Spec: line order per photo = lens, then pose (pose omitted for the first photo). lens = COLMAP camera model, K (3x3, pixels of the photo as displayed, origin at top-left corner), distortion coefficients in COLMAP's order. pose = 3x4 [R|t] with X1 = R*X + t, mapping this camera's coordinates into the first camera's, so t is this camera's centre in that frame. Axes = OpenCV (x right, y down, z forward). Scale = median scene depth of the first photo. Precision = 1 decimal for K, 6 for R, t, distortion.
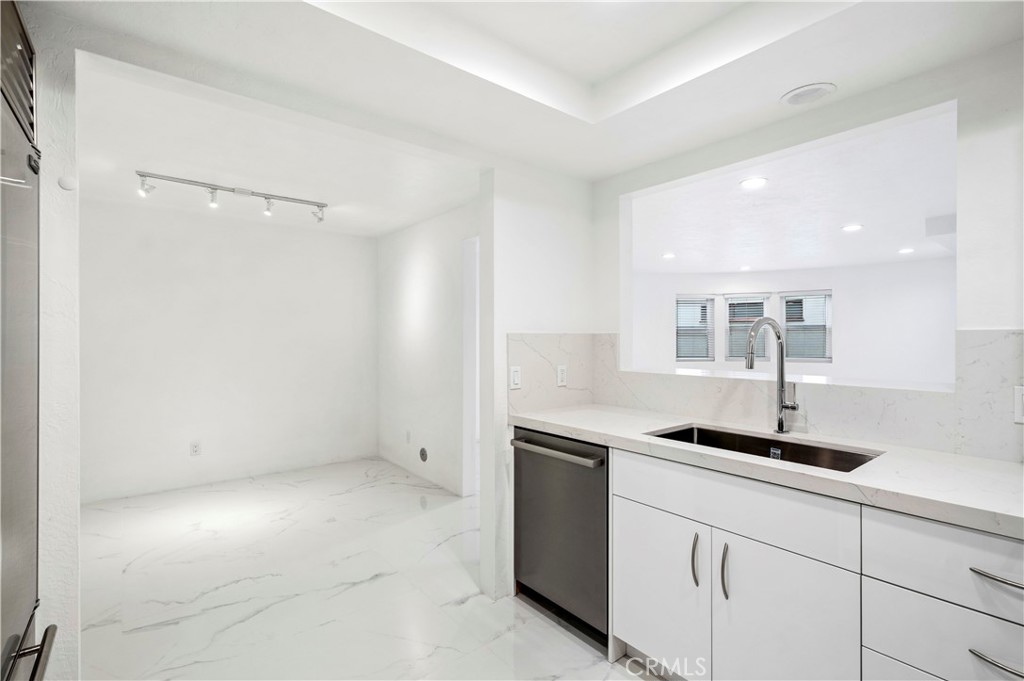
lens RADIAL K [[473.7, 0, 515.2], [0, 473.7, 336.1], [0, 0, 1]] dist [0.003617, 0.000300]
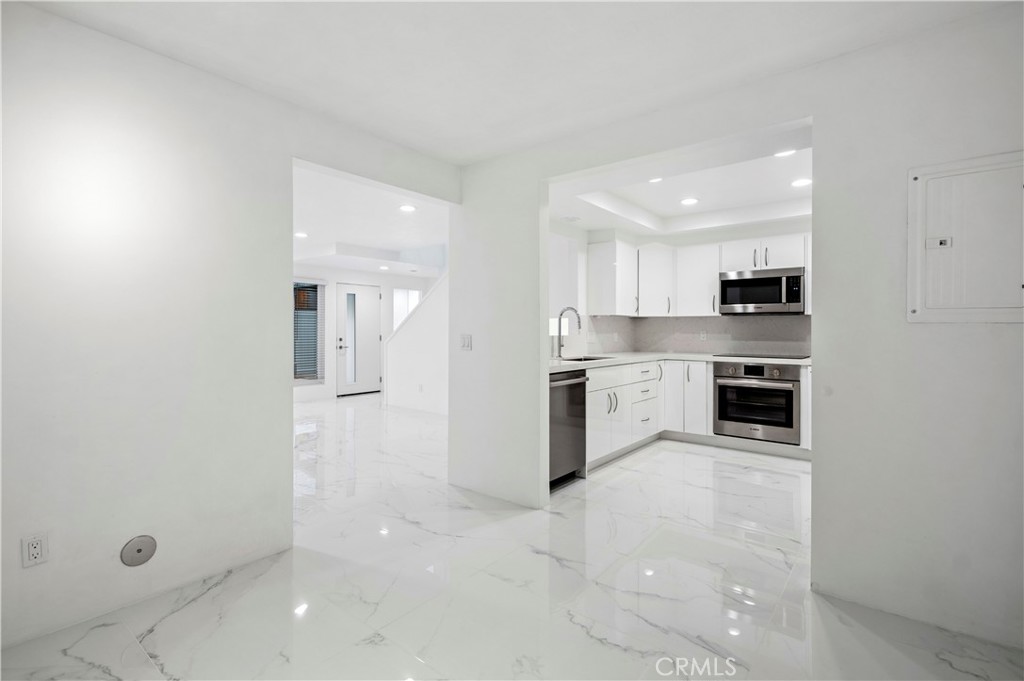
lens RADIAL K [[473.7, 0, 515.2], [0, 473.7, 336.1], [0, 0, 1]] dist [0.003617, 0.000300]
pose [[-0.207385, -0.008364, 0.978224, -1.242074], [-0.002771, 0.999964, 0.007962, 0.061605], [-0.978256, -0.001059, -0.207400, 1.271616]]
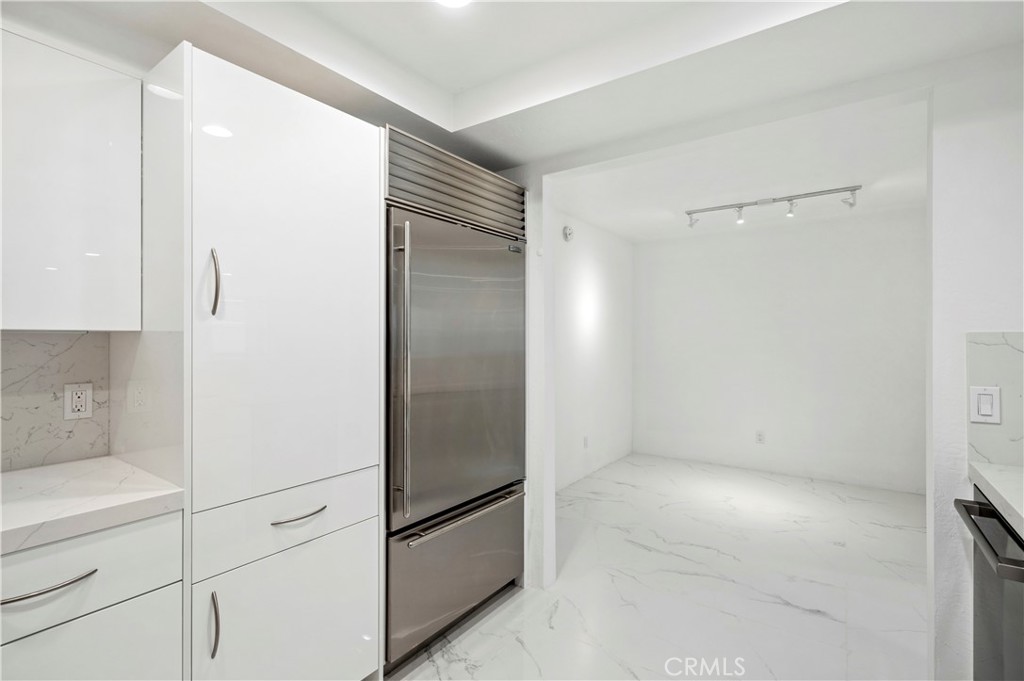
lens RADIAL K [[473.7, 0, 515.2], [0, 473.7, 336.1], [0, 0, 1]] dist [0.003617, 0.000300]
pose [[0.268531, -0.002187, -0.963269, 0.409913], [0.001489, 0.999997, -0.001855, -0.001207], [0.963270, -0.000936, 0.268533, 0.233066]]
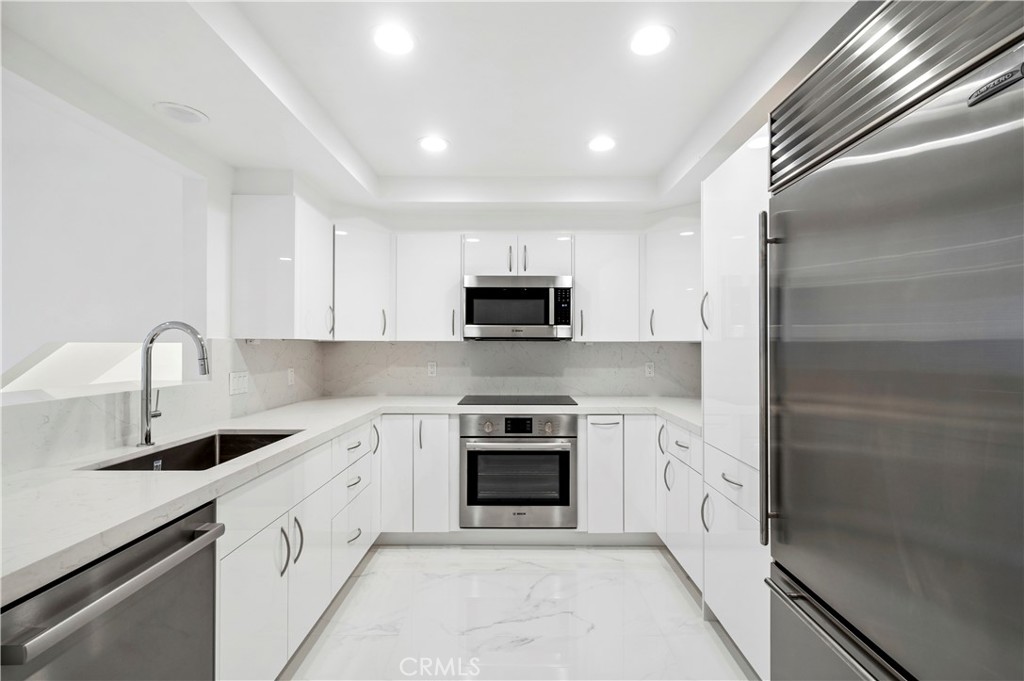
lens RADIAL K [[474.8, 0, 516.2], [0, 474.8, 342.4], [0, 0, 1]] dist [0.002372, 0.000291]
pose [[-0.774511, 0.008304, 0.632506, -0.446570], [0.000880, 0.999927, -0.012050, 0.010280], [-0.632560, -0.008776, -0.774462, 0.952969]]
